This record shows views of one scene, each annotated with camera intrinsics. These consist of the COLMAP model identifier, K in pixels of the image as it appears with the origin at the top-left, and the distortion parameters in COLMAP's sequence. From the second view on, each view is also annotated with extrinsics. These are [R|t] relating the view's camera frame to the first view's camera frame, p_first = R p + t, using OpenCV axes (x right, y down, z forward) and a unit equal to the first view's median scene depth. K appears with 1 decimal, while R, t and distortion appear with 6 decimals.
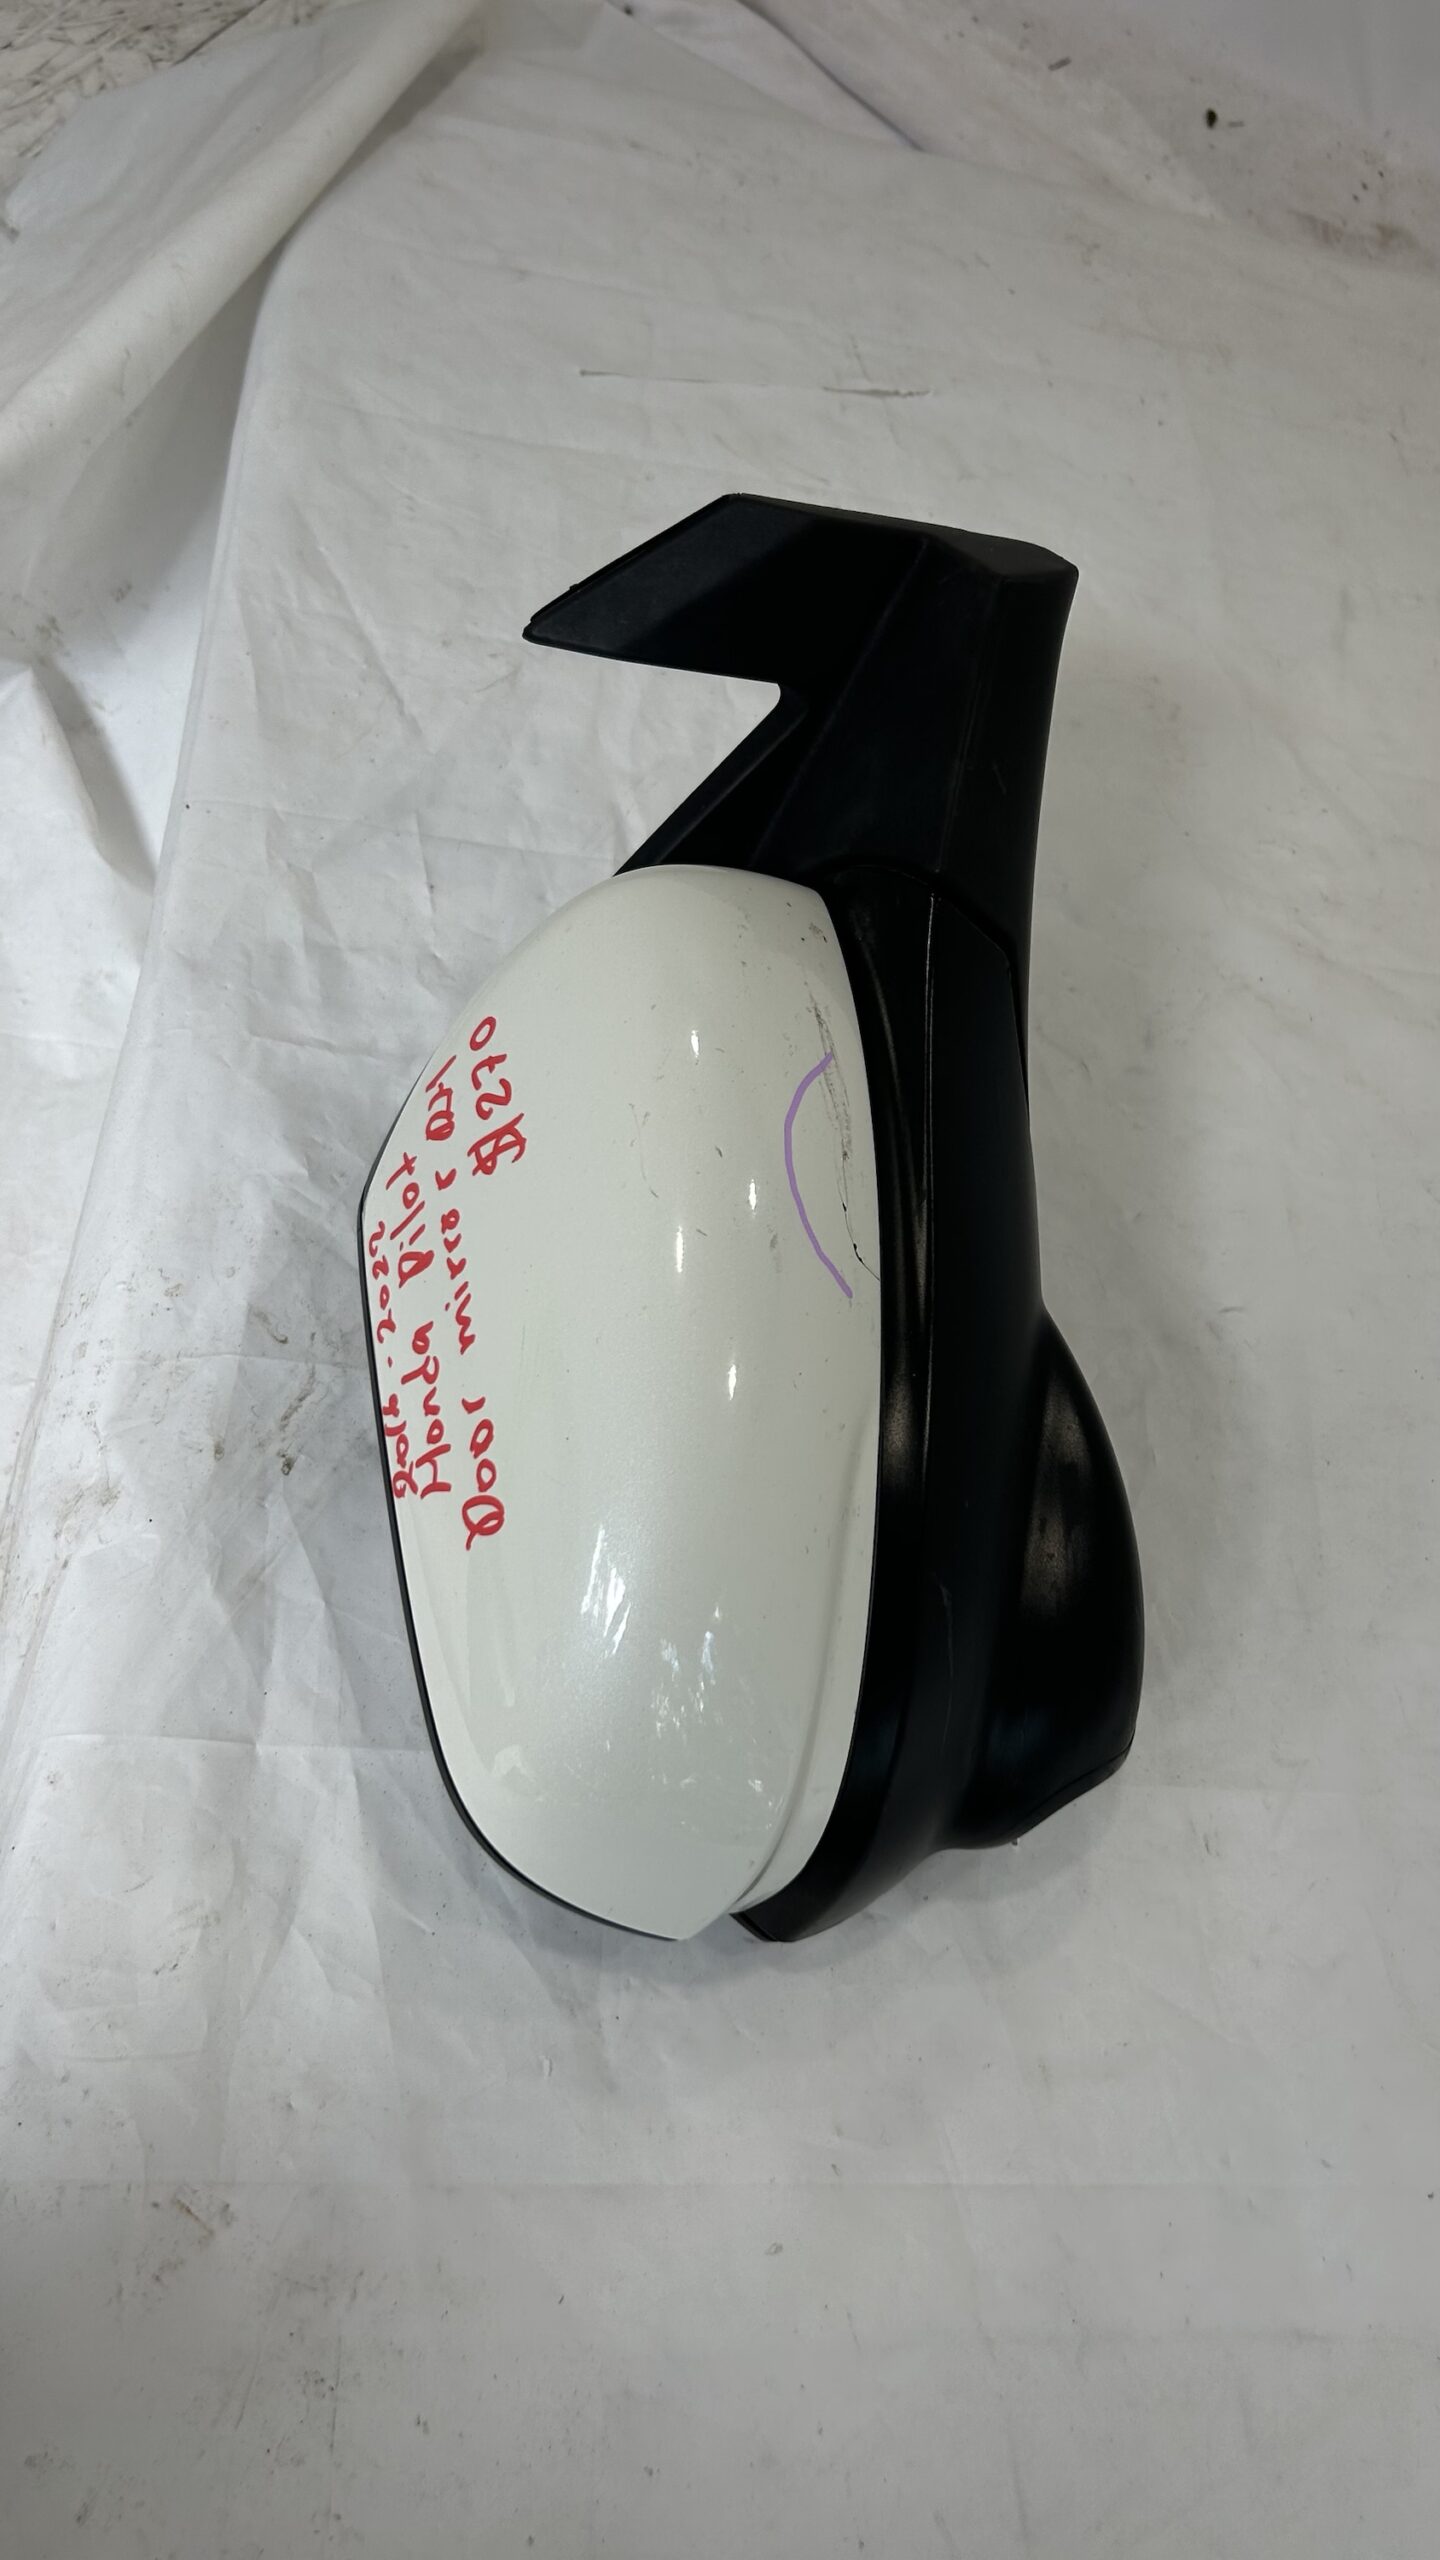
lens RADIAL K [[2059.9, 0, 720.0], [0, 2059.9, 1280.0], [0, 0, 1]] dist [0.024261, -0.009278]
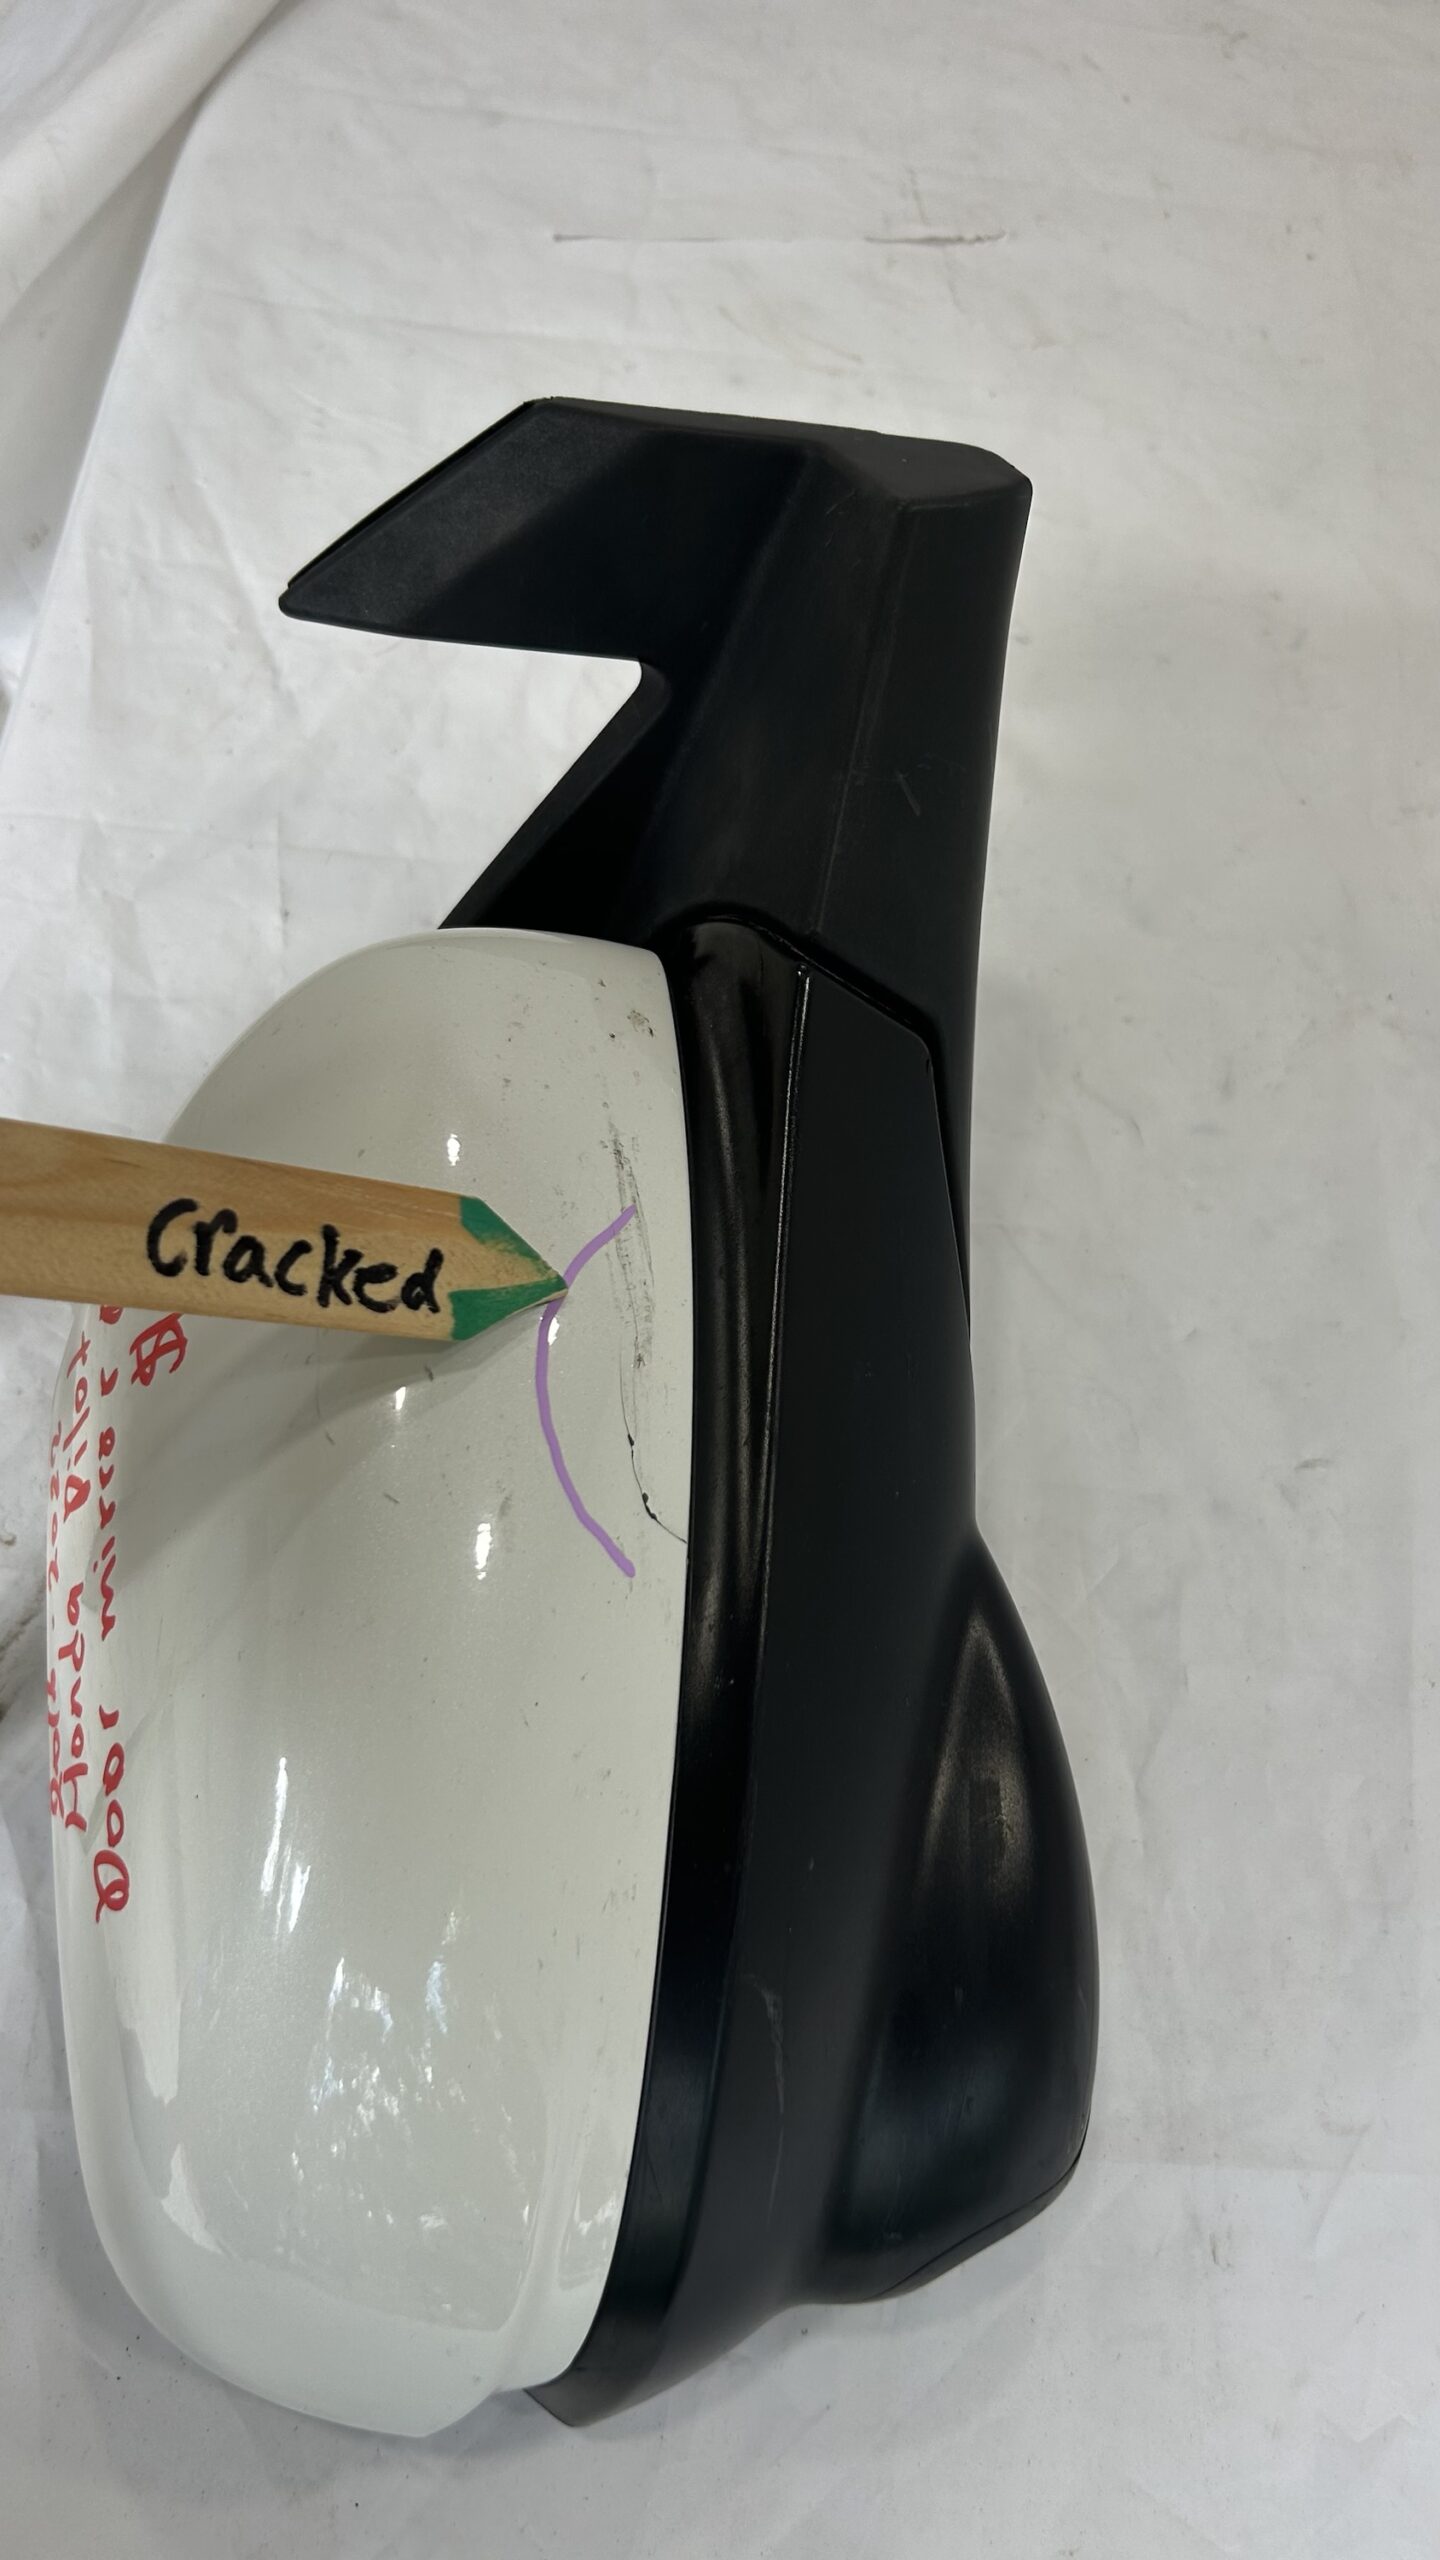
lens RADIAL K [[2017.6, 0, 756.5], [0, 2017.6, 1277.1], [0, 0, 1]] dist [0.002565, 0.011890]
pose [[0.991309, 0.004591, -0.131476, 0.167236], [0.003456, 0.998137, 0.060913, -0.115125], [0.131511, -0.060838, 0.989446, 0.290693]]
